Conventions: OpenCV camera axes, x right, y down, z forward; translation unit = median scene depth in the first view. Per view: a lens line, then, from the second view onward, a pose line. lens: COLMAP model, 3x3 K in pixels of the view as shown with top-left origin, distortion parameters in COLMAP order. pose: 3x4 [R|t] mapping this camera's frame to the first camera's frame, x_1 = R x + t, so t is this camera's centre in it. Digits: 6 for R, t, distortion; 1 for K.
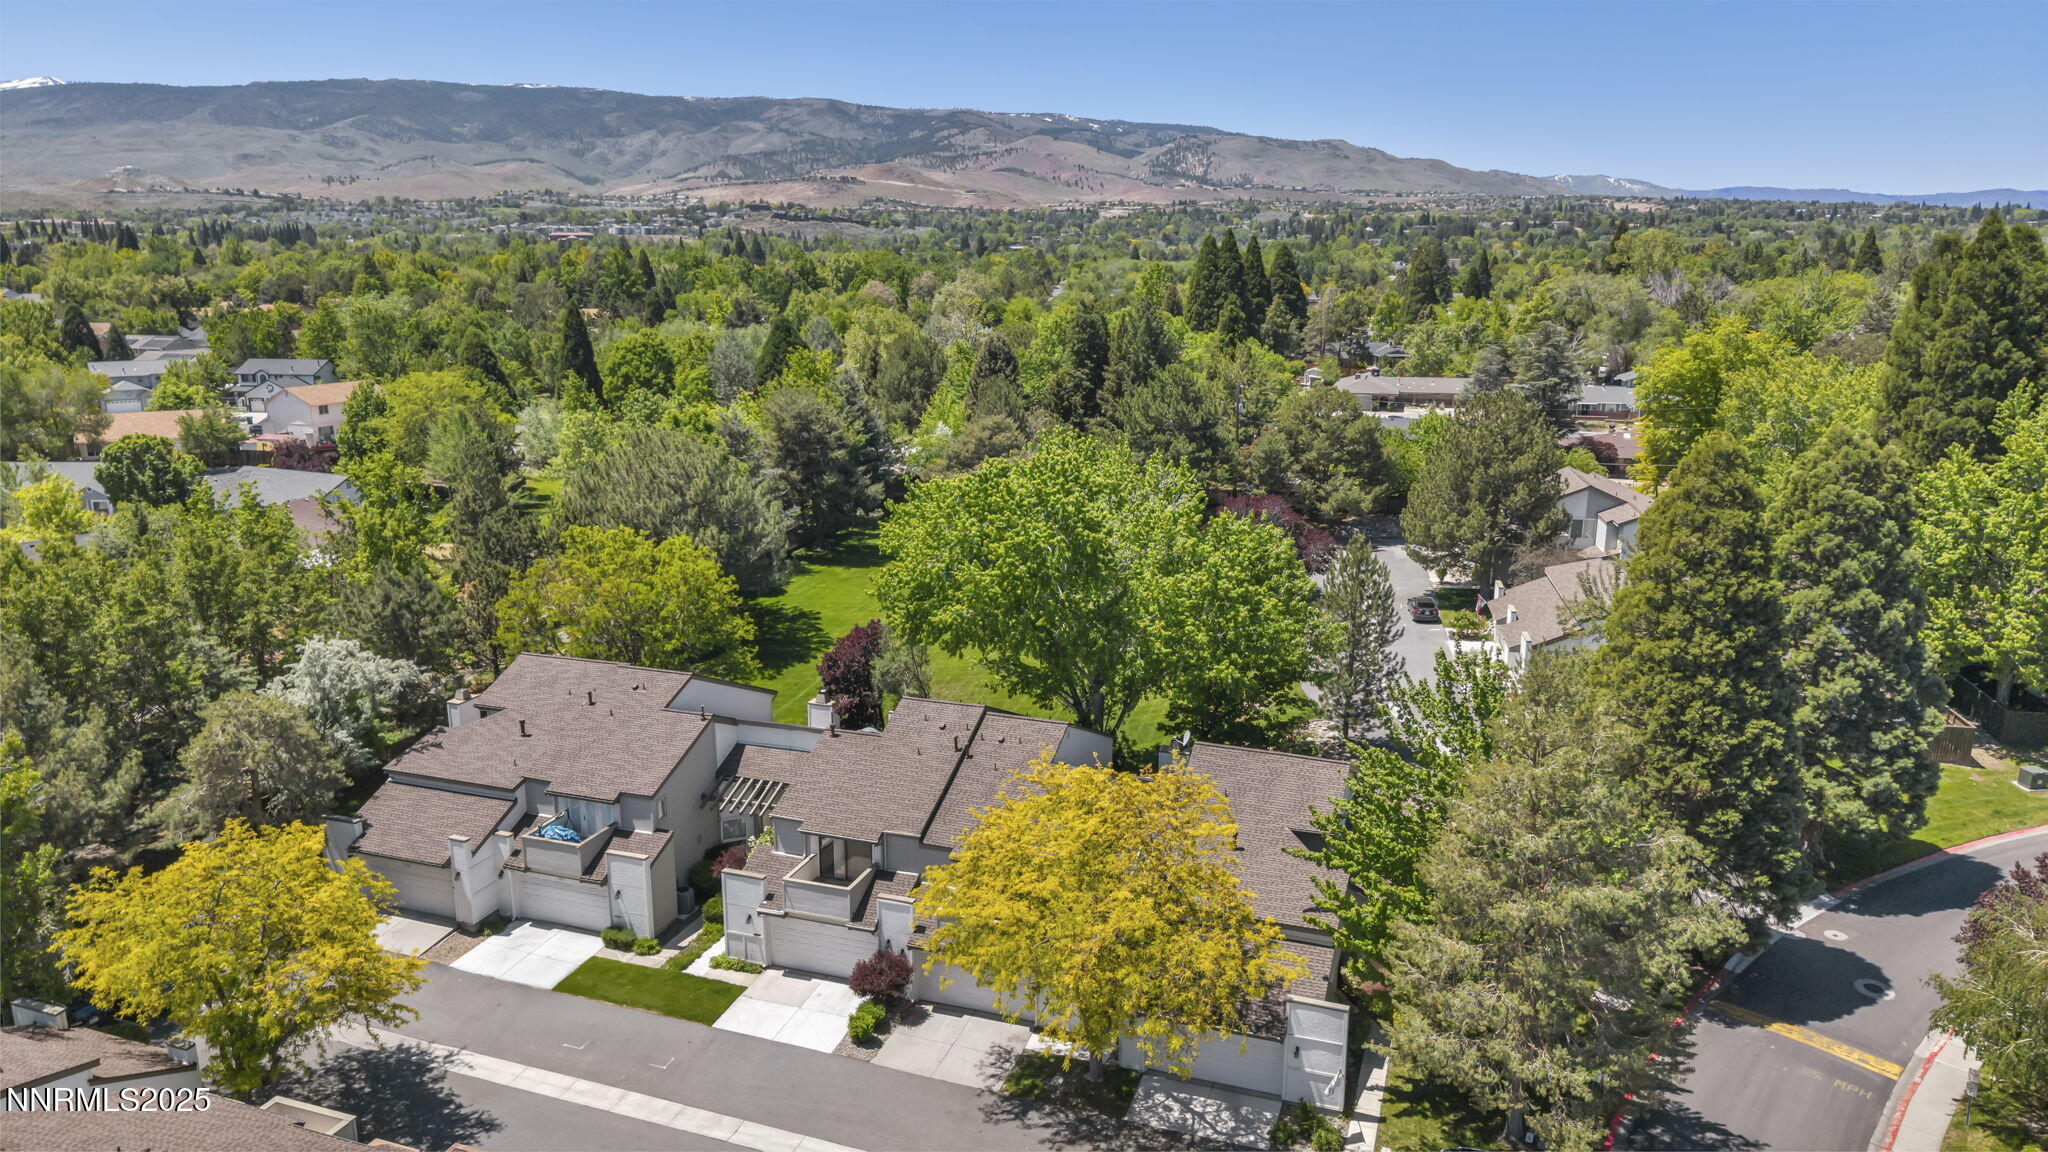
lens RADIAL K [[1411.0, 0, 1026.4], [0, 1411.0, 576.5], [0, 0, 1]] dist [0.001954, -0.004816]
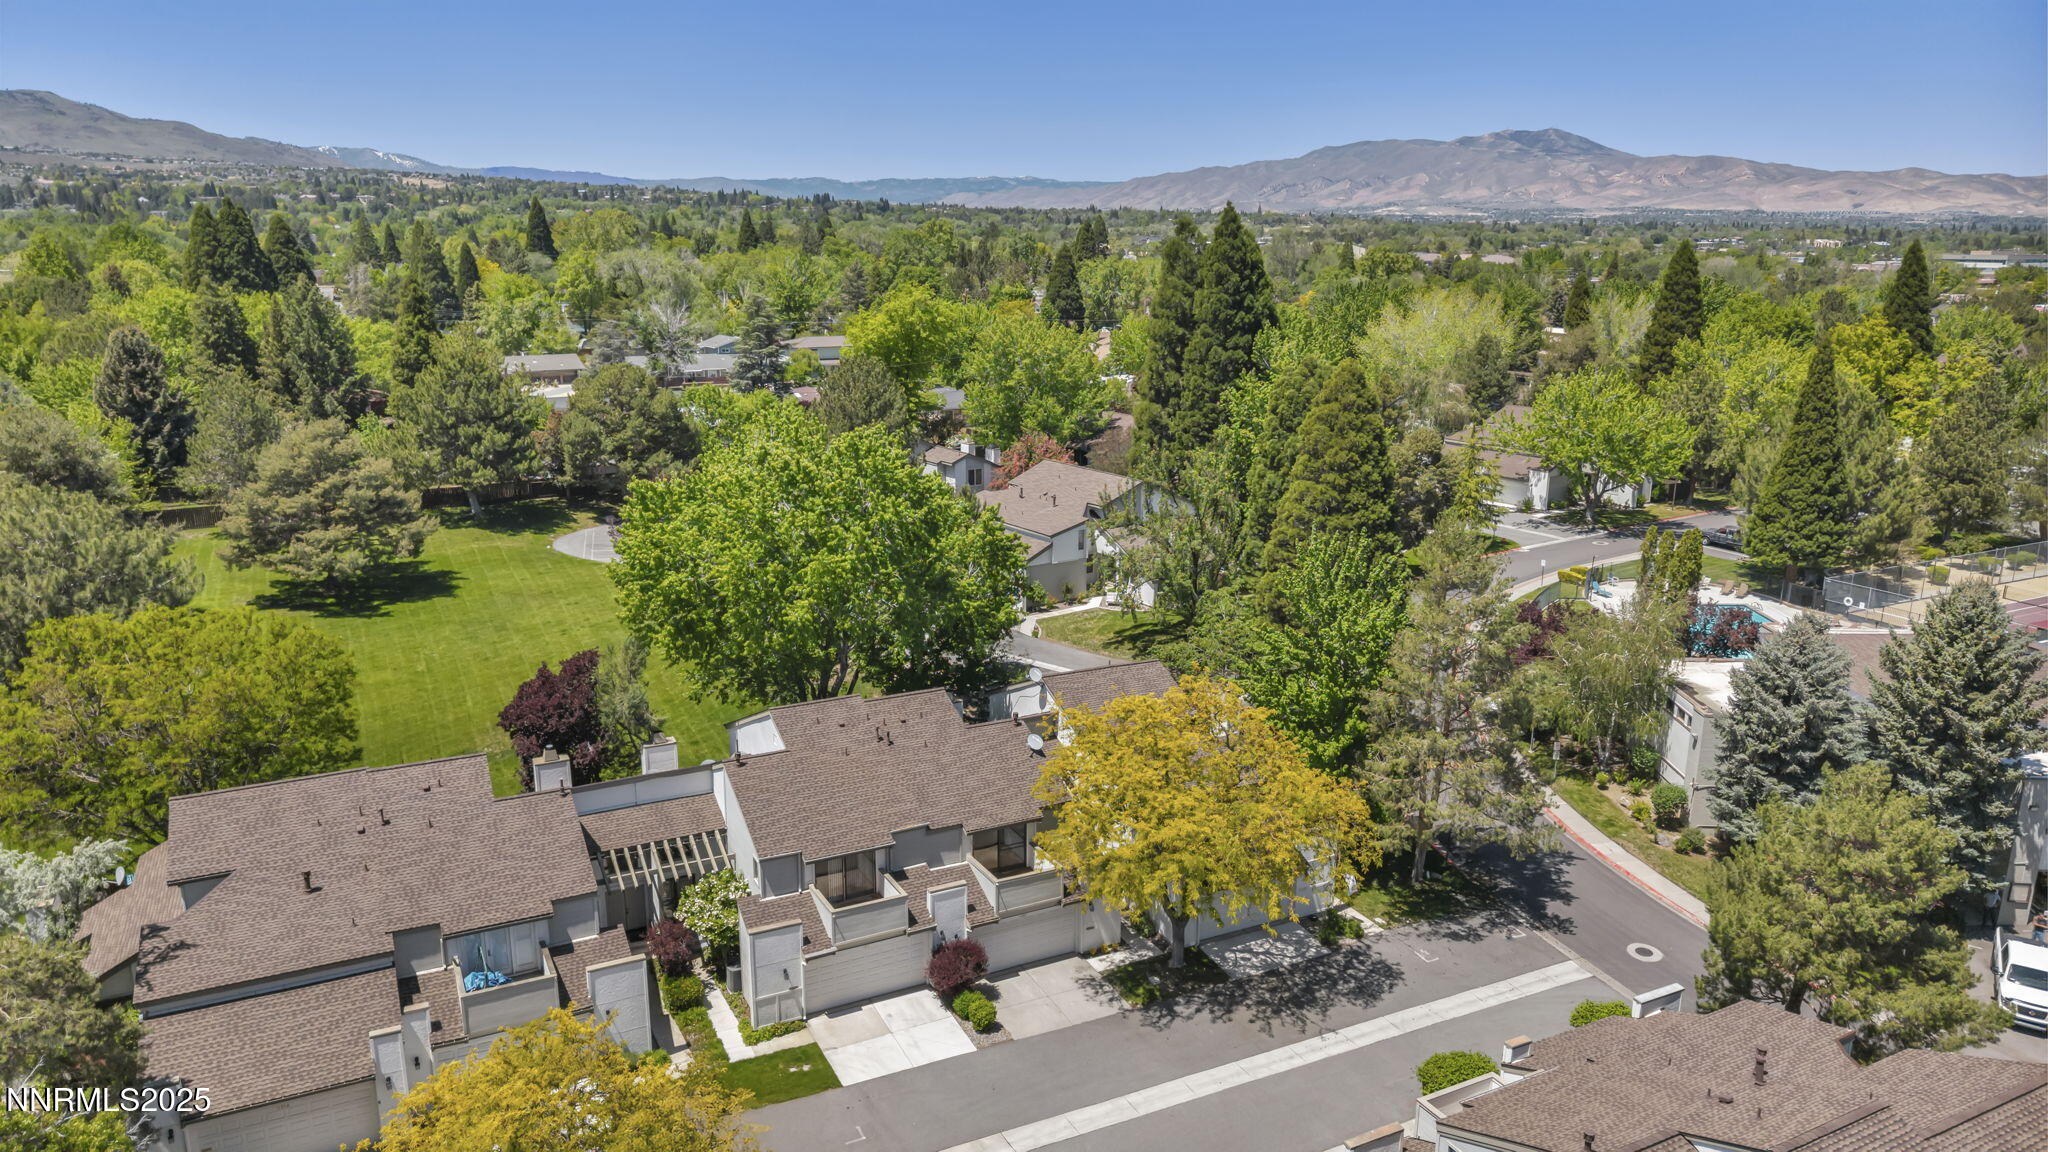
lens RADIAL K [[1411.0, 0, 1027.0], [0, 1411.0, 575.7], [0, 0, 1]] dist [0.001954, -0.004816]
pose [[0.667664, -0.169908, 0.724814, -0.683586], [0.158679, 0.983714, 0.084431, -0.055123], [-0.727355, 0.058641, 0.683751, 0.256656]]
